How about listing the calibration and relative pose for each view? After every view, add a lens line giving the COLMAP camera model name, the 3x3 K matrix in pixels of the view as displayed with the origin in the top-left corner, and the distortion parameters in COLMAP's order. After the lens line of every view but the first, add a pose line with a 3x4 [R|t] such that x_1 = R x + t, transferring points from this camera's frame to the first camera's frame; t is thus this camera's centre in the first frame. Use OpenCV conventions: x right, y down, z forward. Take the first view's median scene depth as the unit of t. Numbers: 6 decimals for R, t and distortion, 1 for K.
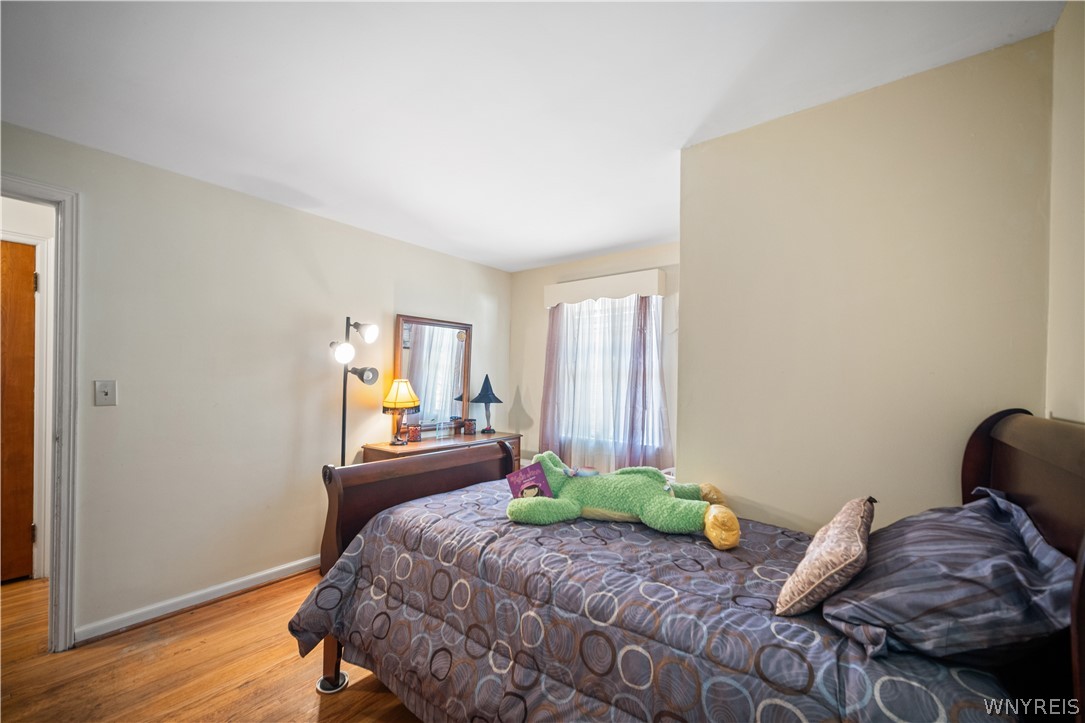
lens RADIAL K [[445.5, 0, 542.5], [0, 445.5, 378.8], [0, 0, 1]] dist [-0.021773, 0.000035]
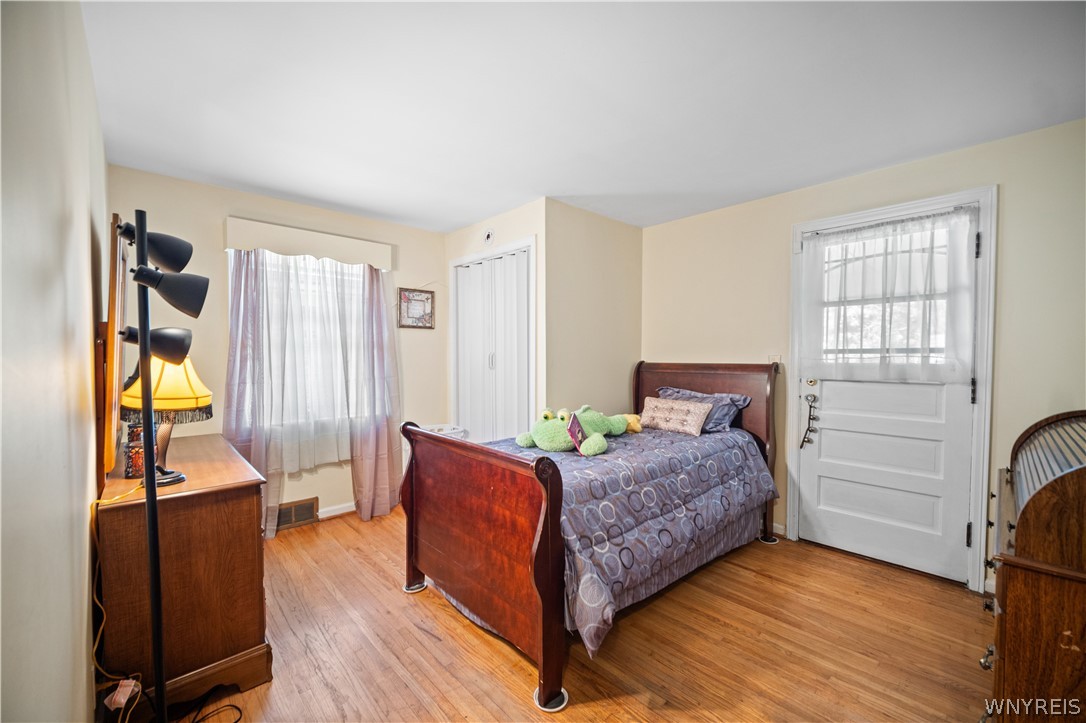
lens RADIAL K [[441.0, 0, 543.0], [0, 441.0, 361.5], [0, 0, 1]] dist [0.013142, -0.000080]
pose [[0.156800, -0.037260, 0.986927, -1.528798], [0.002304, 0.999299, 0.037361, -0.023294], [-0.987628, -0.003584, 0.156776, 1.009717]]
